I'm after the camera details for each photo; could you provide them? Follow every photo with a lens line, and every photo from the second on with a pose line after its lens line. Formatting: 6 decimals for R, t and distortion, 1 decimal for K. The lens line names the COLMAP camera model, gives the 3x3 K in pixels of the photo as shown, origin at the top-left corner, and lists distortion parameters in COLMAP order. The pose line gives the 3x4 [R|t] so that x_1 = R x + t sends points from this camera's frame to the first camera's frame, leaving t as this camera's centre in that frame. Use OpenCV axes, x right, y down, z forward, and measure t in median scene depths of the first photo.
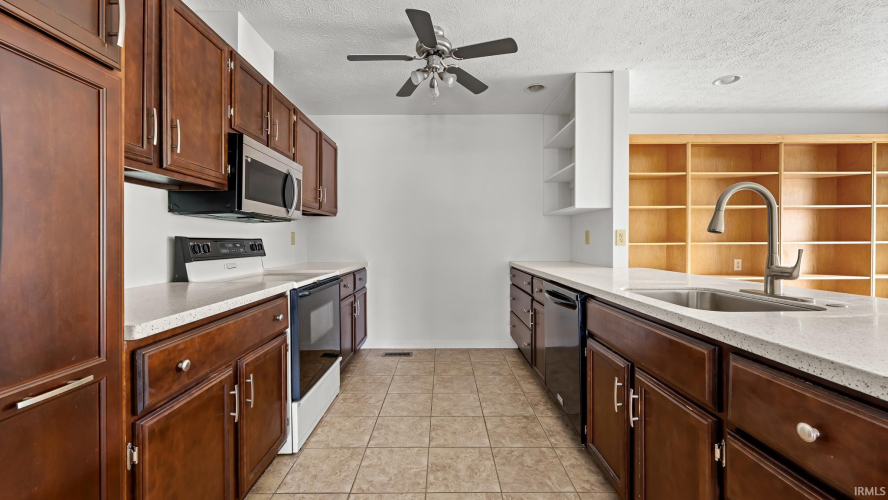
lens RADIAL K [[349.5, 0, 446.7], [0, 349.5, 243.5], [0, 0, 1]] dist [0.000814, 0.000027]
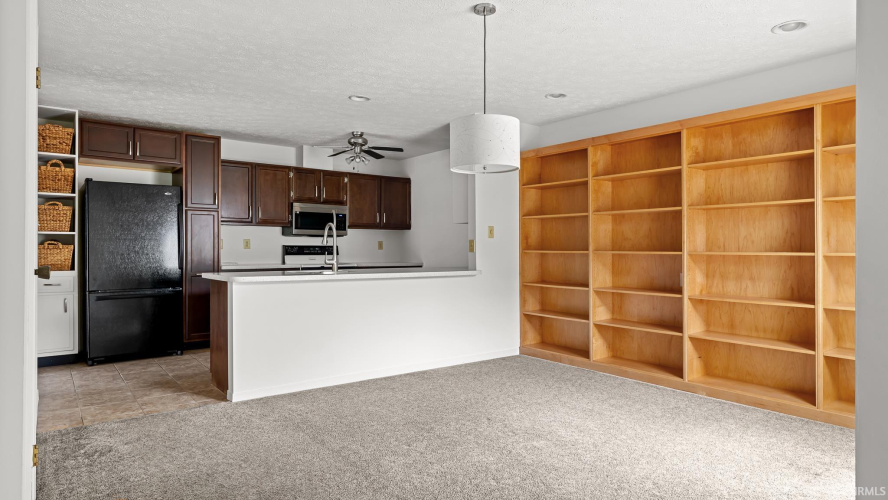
lens RADIAL K [[529.8, 0, 444.0], [0, 529.8, 250.0], [0, 0, 1]] dist [-0.003236, -0.000899]
pose [[0.594561, 0.009832, -0.803990, 3.231310], [-0.010979, 0.999931, 0.004109, -0.014323], [0.803975, 0.006384, 0.594628, -0.364976]]
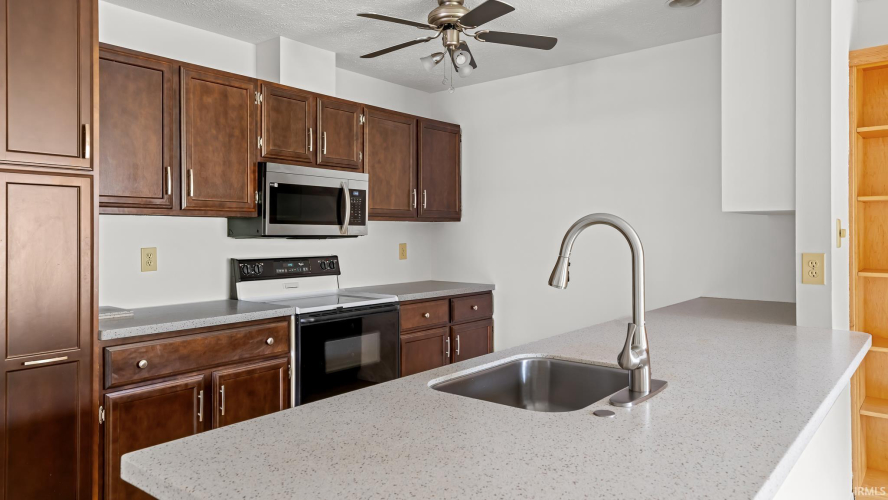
lens RADIAL K [[602.4, 0, 443.5], [0, 602.4, 237.1], [0, 0, 1]] dist [0.025381, 0.002412]
pose [[0.762906, 0.005309, -0.646488, 1.080439], [-0.004239, 0.999986, 0.003210, -0.105862], [0.646496, 0.000292, 0.762917, -0.042522]]
